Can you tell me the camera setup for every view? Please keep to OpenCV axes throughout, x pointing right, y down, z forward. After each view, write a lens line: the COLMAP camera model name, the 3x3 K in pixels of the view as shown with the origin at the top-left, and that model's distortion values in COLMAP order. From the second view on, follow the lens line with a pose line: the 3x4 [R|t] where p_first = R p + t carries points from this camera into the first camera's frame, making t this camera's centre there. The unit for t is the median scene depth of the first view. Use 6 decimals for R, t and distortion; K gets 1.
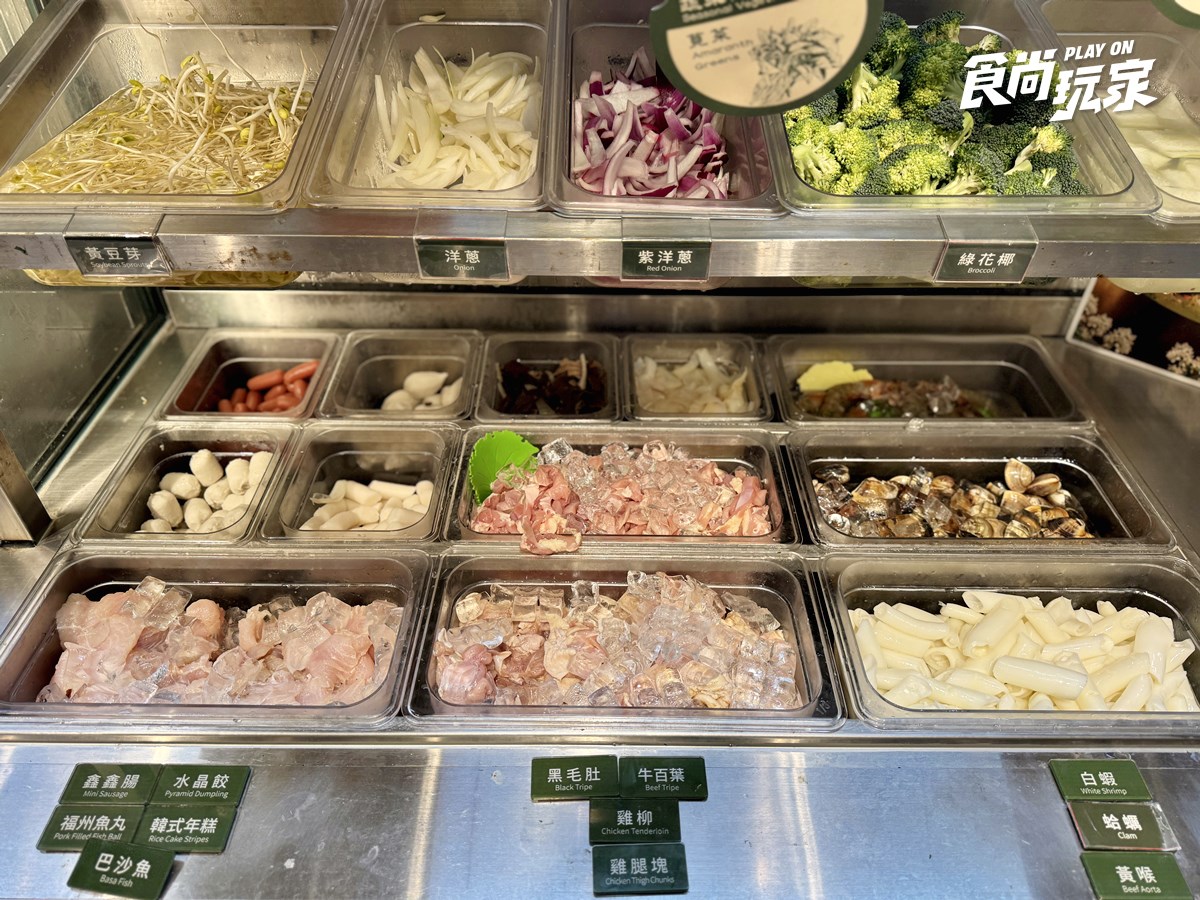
lens RADIAL K [[836.8, 0, 600.0], [0, 836.8, 450.0], [0, 0, 1]] dist [0.033473, -0.001279]
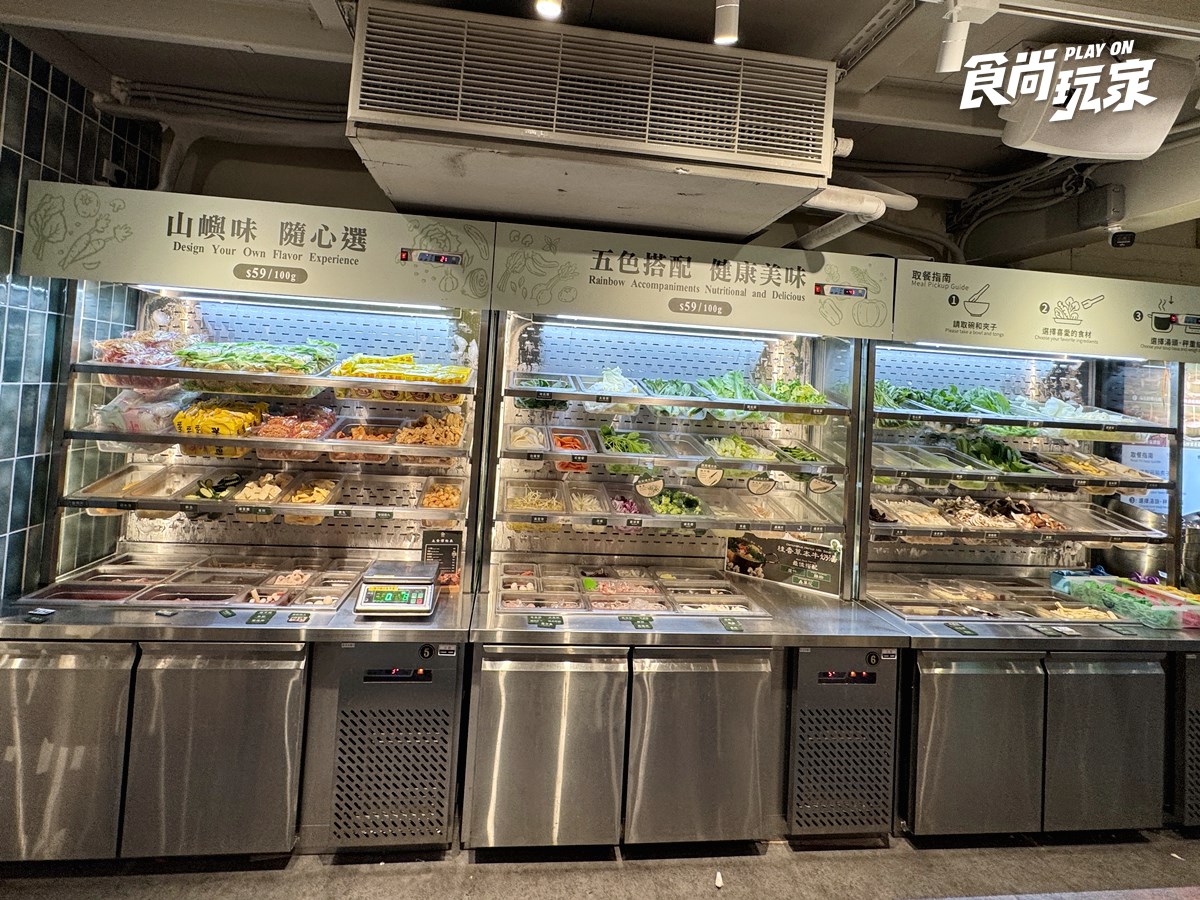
lens RADIAL K [[567.2, 0, 581.0], [0, 567.2, 453.5], [0, 0, 1]] dist [0.002391, 0.000177]
pose [[0.992077, 0.041151, 0.118697, -0.571804], [0.031861, 0.831522, -0.554577, 1.146690], [-0.121521, 0.553965, 0.823623, -1.813231]]
